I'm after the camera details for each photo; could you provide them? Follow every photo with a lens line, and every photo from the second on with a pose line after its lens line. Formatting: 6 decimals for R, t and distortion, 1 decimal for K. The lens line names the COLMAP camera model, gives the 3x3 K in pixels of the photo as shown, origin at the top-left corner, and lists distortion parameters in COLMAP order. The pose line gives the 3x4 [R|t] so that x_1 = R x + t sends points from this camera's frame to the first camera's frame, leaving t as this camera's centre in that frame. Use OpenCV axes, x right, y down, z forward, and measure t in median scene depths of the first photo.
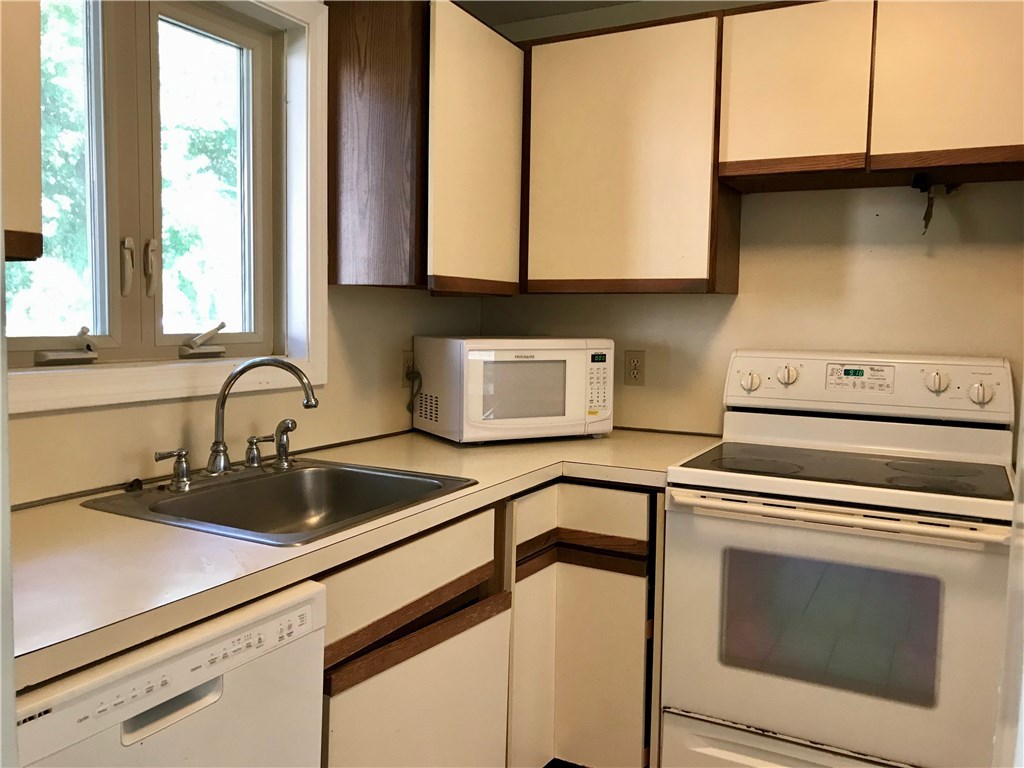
lens RADIAL K [[860.1, 0, 511.7], [0, 860.1, 376.4], [0, 0, 1]] dist [0.005725, 0.004232]
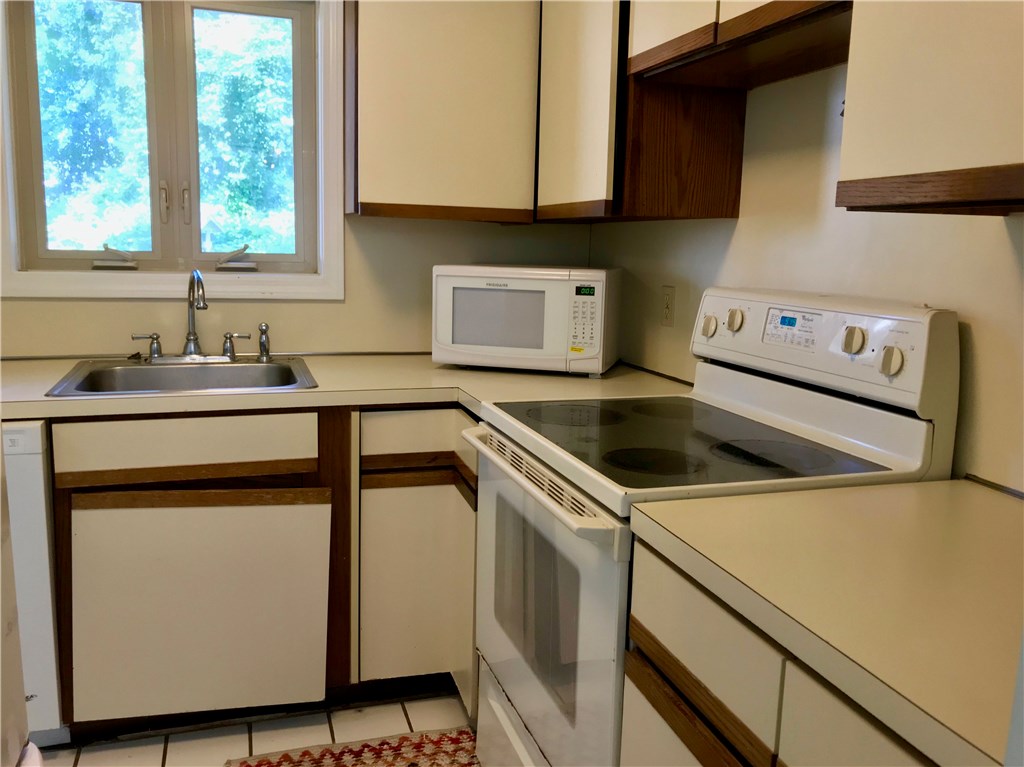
lens RADIAL K [[860.1, 0, 511.7], [0, 860.1, 375.9], [0, 0, 1]] dist [0.005725, 0.004232]
pose [[0.726110, 0.109268, -0.678840, 0.728563], [-0.068768, 0.993882, 0.086421, -0.005283], [0.684131, -0.016068, 0.729182, 0.288305]]
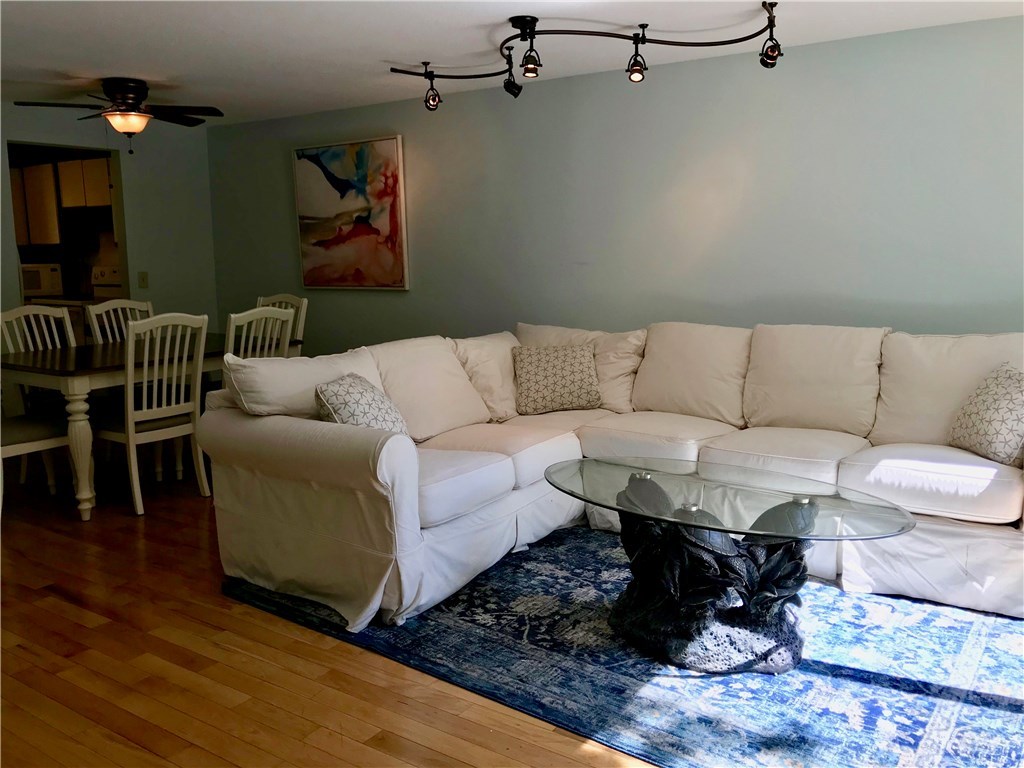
lens RADIAL K [[844.5, 0, 513.0], [0, 844.5, 380.1], [0, 0, 1]] dist [0.024800, 0.000920]
pose [[0.994496, -0.014401, -0.103785, 2.174326], [0.022302, 0.996906, 0.075371, 0.190259], [0.102378, -0.077271, 0.991740, -1.994796]]
